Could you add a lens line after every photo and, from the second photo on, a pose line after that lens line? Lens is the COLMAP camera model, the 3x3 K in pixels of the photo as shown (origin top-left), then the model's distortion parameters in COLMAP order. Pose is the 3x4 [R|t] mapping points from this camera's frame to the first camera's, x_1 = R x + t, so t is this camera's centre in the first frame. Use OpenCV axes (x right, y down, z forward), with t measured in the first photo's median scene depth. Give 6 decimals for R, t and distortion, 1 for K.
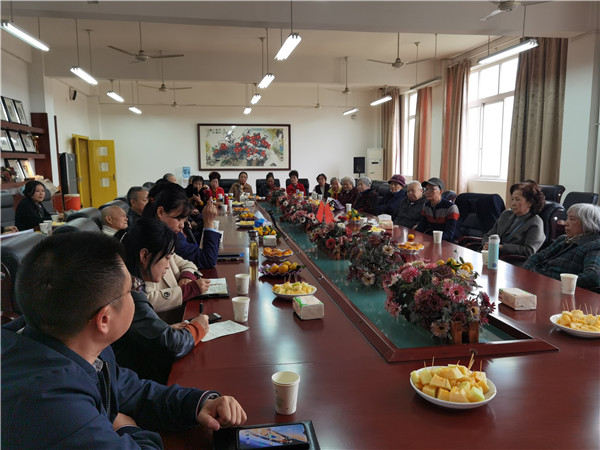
lens RADIAL K [[470.8, 0, 300.5], [0, 470.8, 223.7], [0, 0, 1]] dist [0.008416, 0.013910]
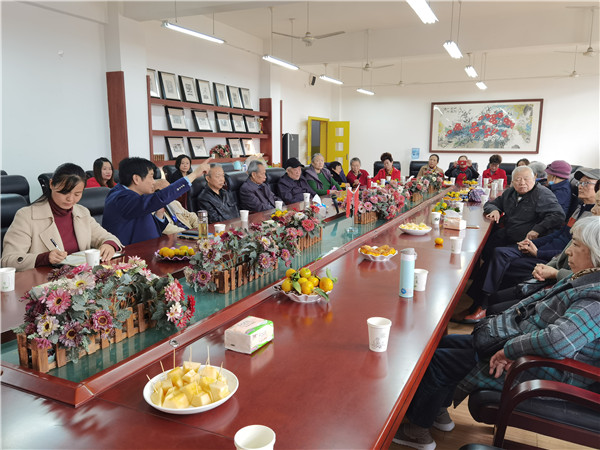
lens RADIAL K [[470.8, 0, 301.3], [0, 470.8, 226.9], [0, 0, 1]] dist [0.008416, 0.013910]
pose [[0.818996, 0.111576, -0.562846, 0.134520], [-0.086453, 0.993709, 0.071191, -0.007957], [0.567249, -0.009646, 0.823490, 0.066130]]
